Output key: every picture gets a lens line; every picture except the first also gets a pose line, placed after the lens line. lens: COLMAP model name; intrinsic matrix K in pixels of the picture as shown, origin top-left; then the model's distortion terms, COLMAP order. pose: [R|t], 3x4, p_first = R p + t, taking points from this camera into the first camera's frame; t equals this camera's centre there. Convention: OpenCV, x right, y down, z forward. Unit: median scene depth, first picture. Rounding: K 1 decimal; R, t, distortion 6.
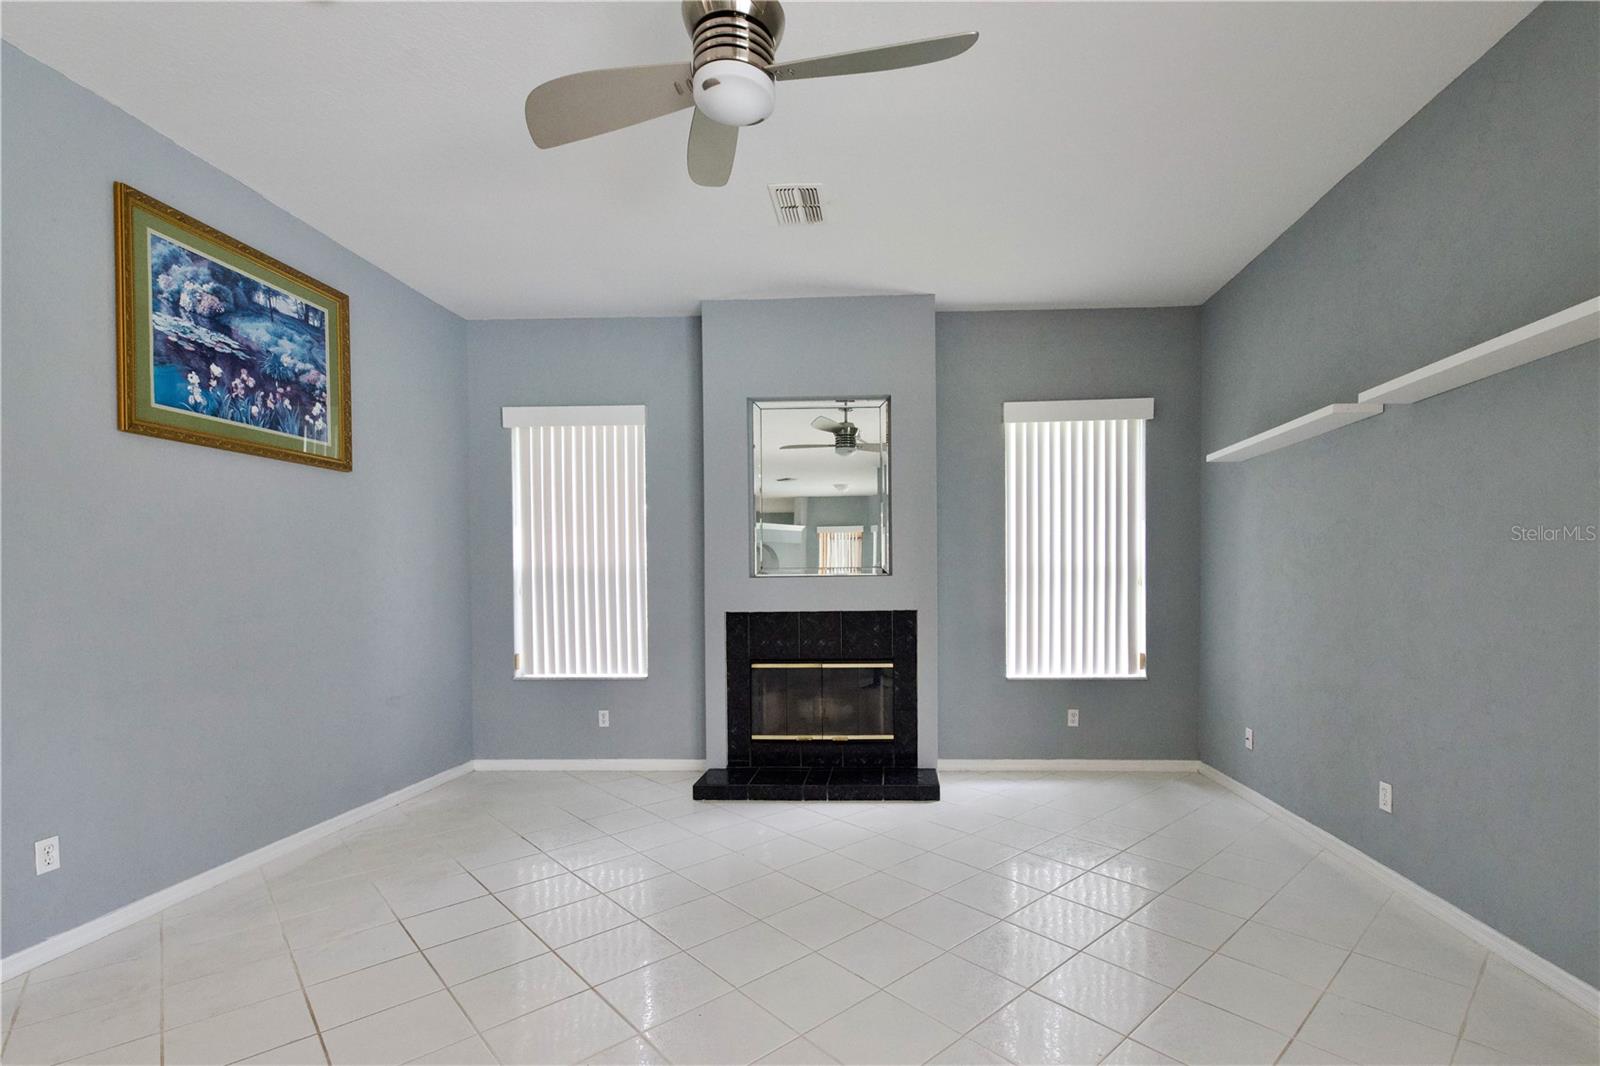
lens RADIAL K [[722.8, 0, 856.7], [0, 722.8, 594.7], [0, 0, 1]] dist [0.004029, 0.000143]
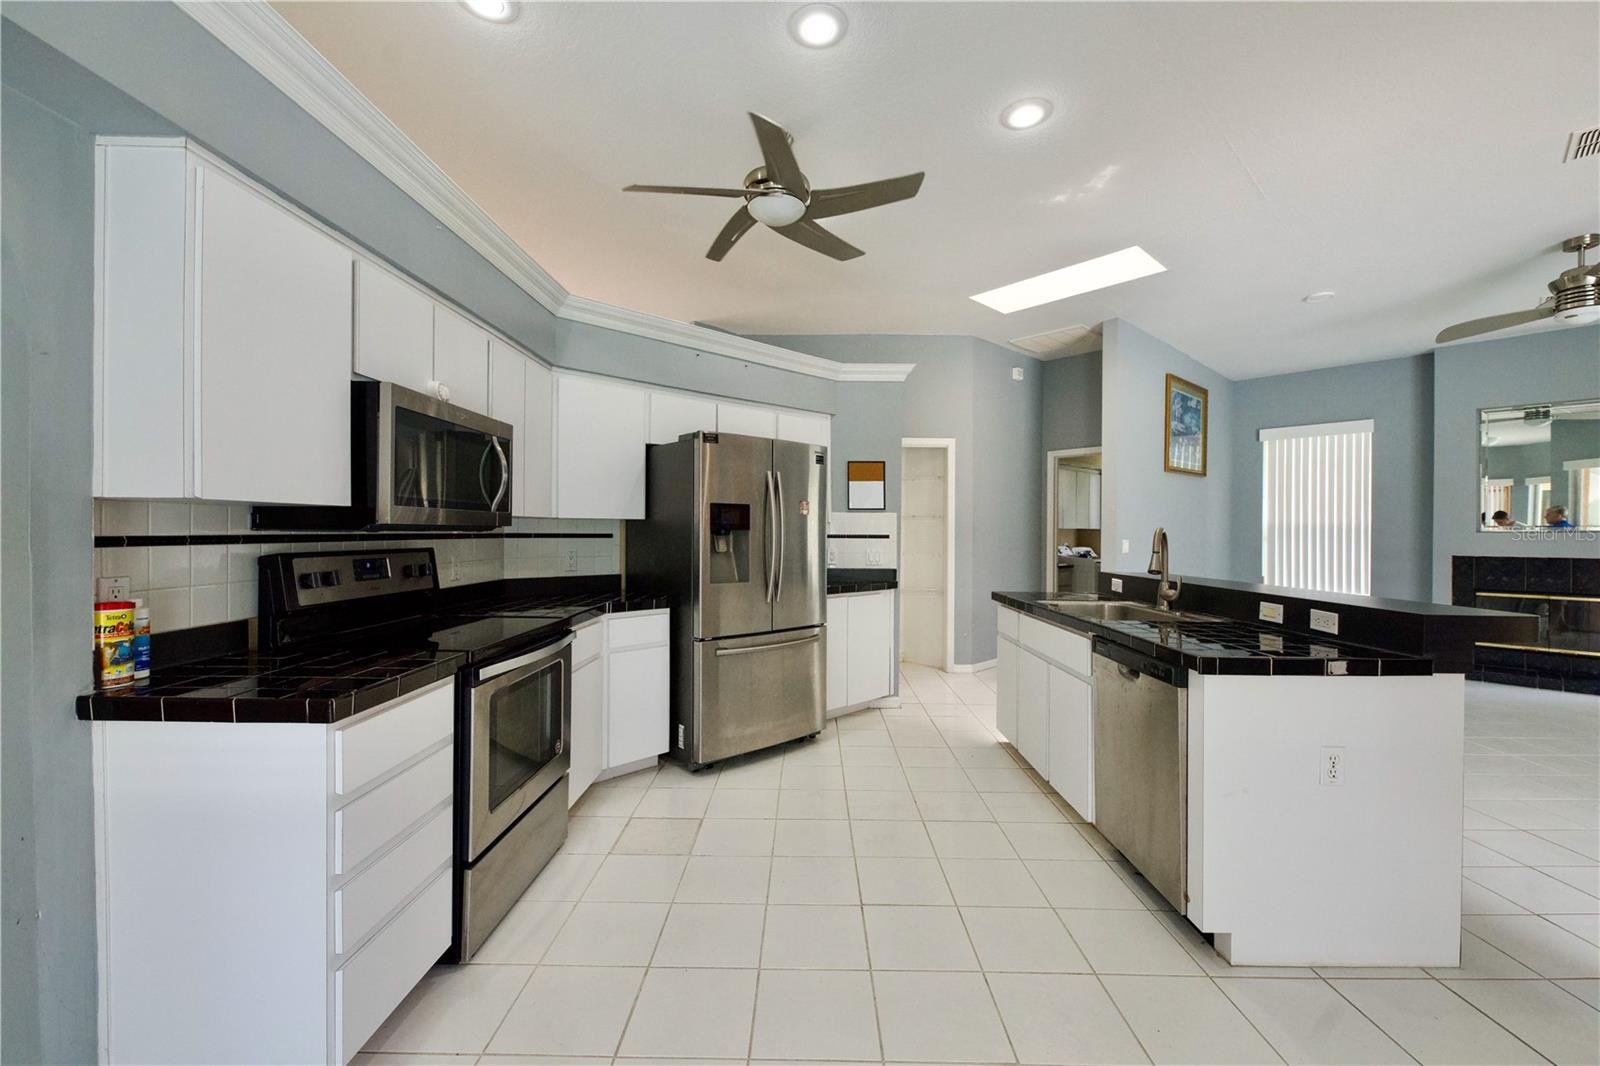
lens RADIAL K [[643.2, 0, 798.9], [0, 643.2, 531.6], [0, 0, 1]] dist [0.008270, -0.003999]
pose [[0.708189, 0.011120, -0.705935, -0.186422], [-0.026443, 0.999592, -0.010782, 0.023695], [0.705527, 0.026303, 0.708194, -0.837886]]
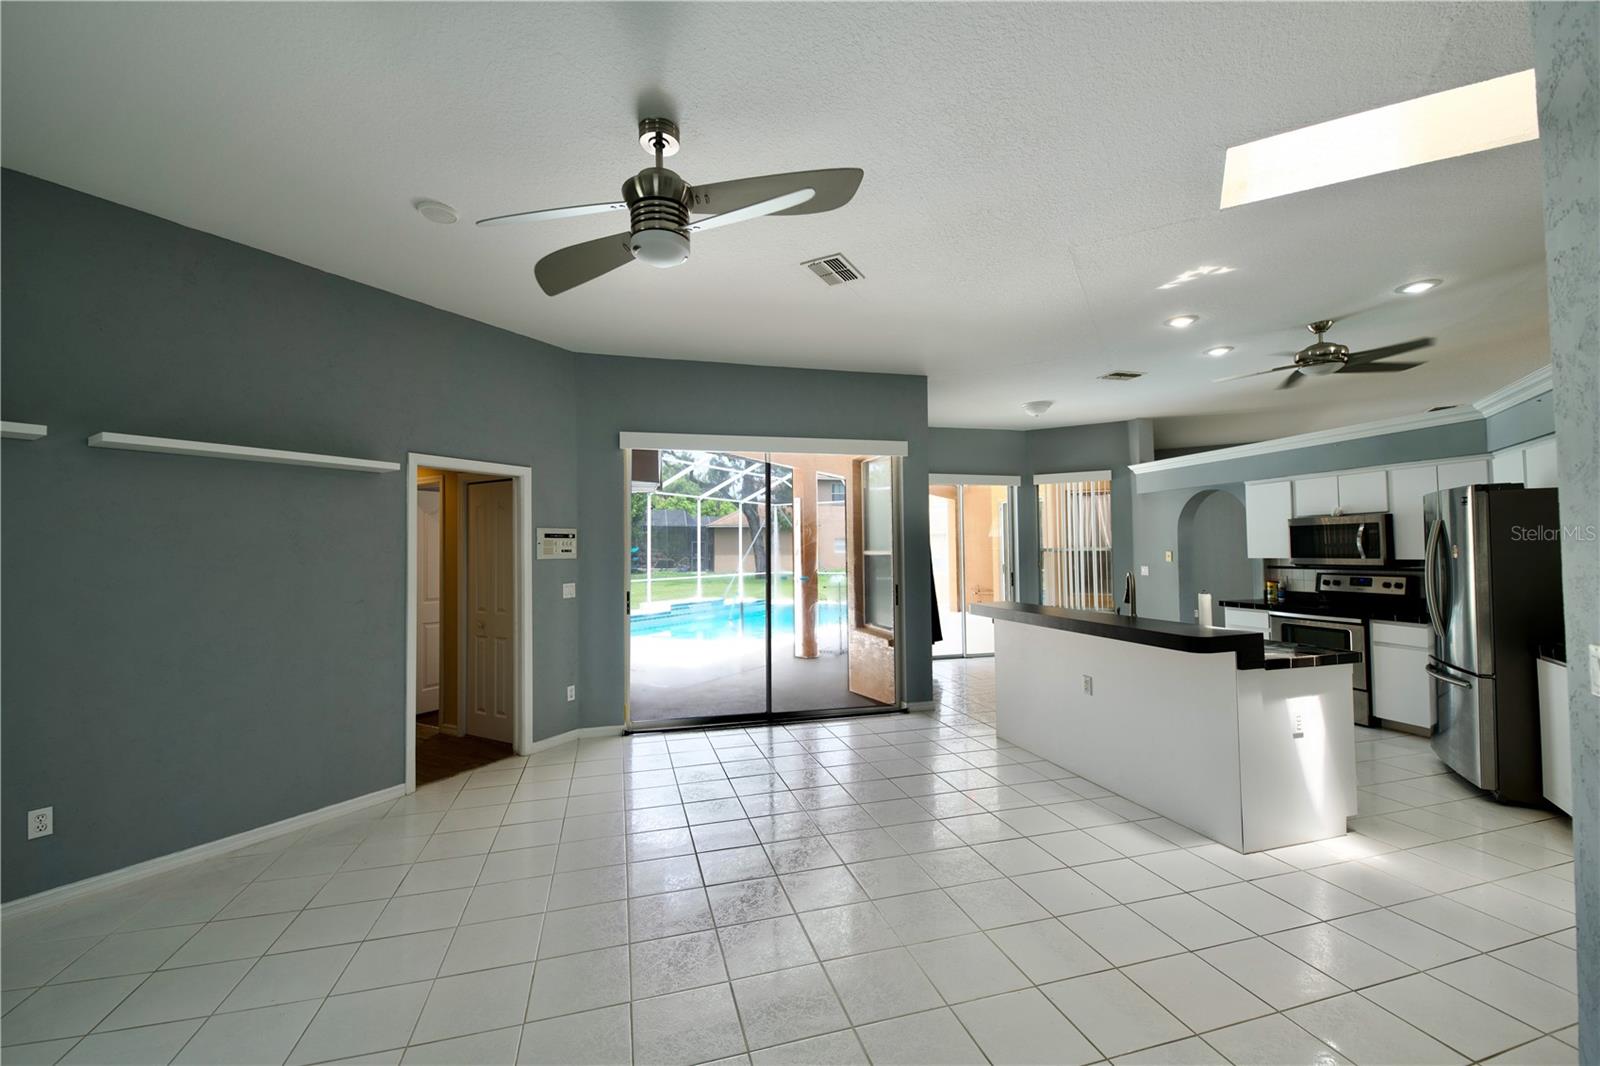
lens RADIAL K [[643.2, 0, 790.2], [0, 643.2, 533.9], [0, 0, 1]] dist [0.008270, -0.003999]
pose [[-0.872575, 0.031216, 0.487482, -0.401680], [0.029819, 0.999499, -0.010627, -0.048711], [-0.487569, 0.005264, -0.873069, 0.755289]]
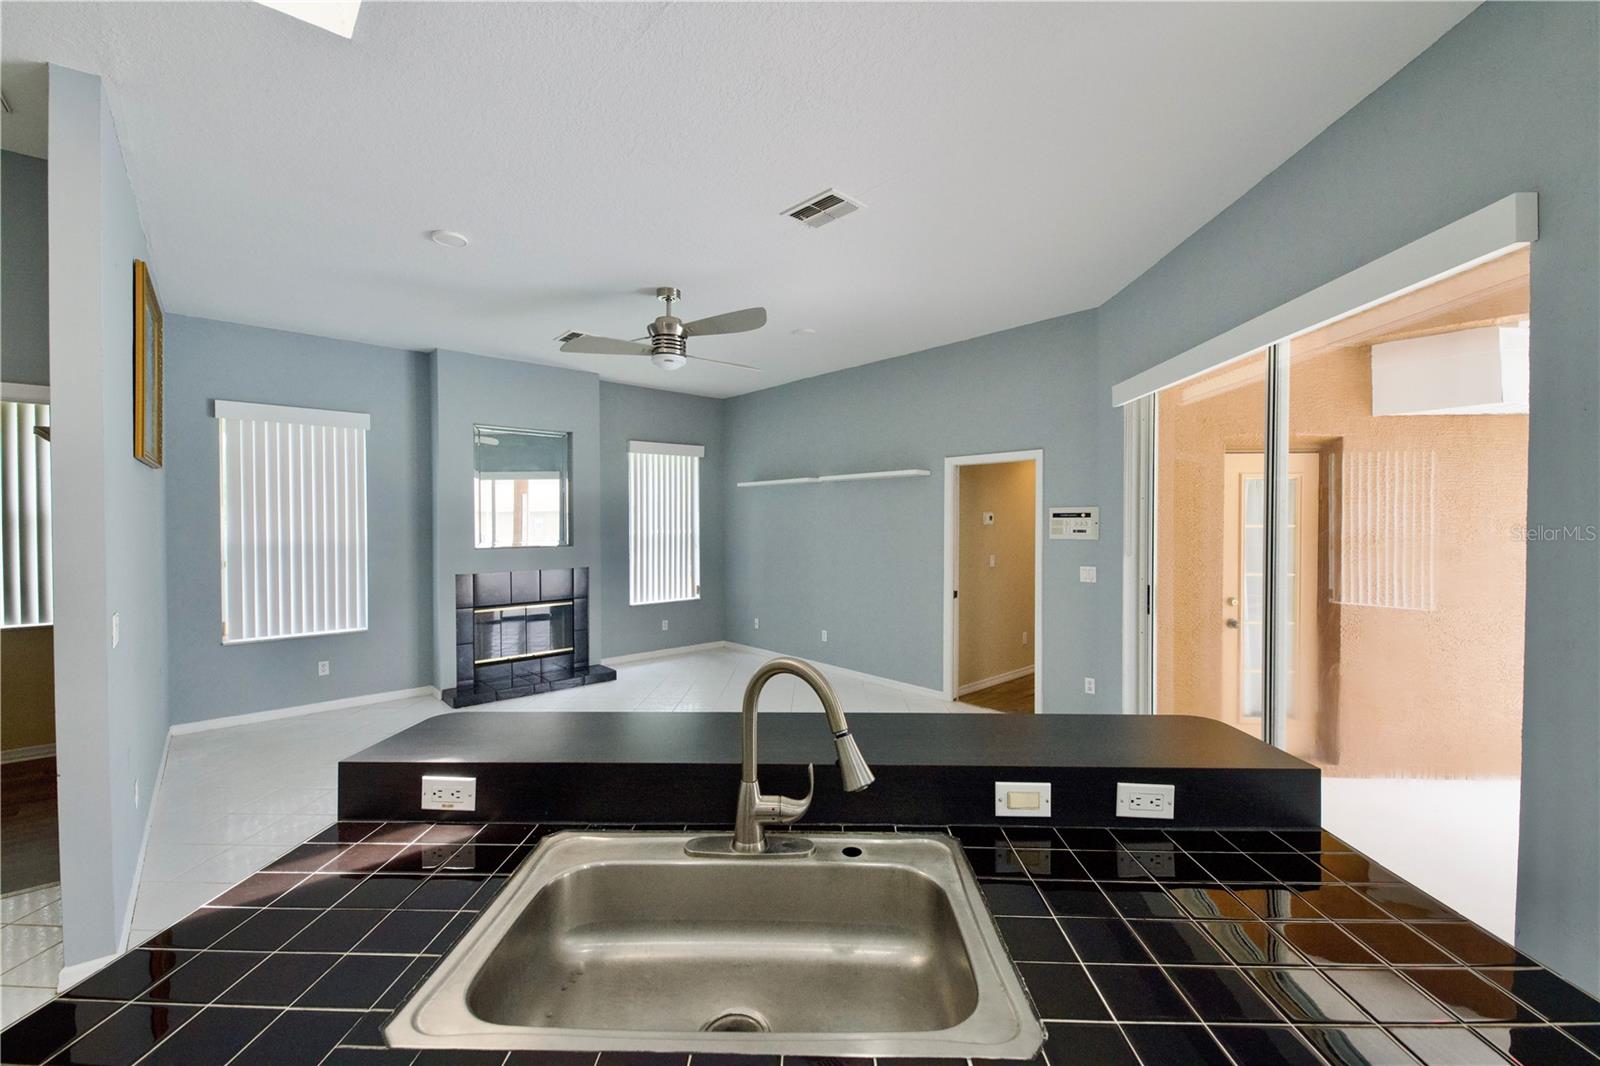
lens RADIAL K [[643.2, 0, 802.1], [0, 643.2, 529.0], [0, 0, 1]] dist [0.008270, -0.003999]
pose [[0.716504, -0.001668, 0.697581, -0.544399], [0.011782, 0.999883, -0.009710, -0.042097], [-0.697484, 0.015176, 0.716440, -0.338414]]
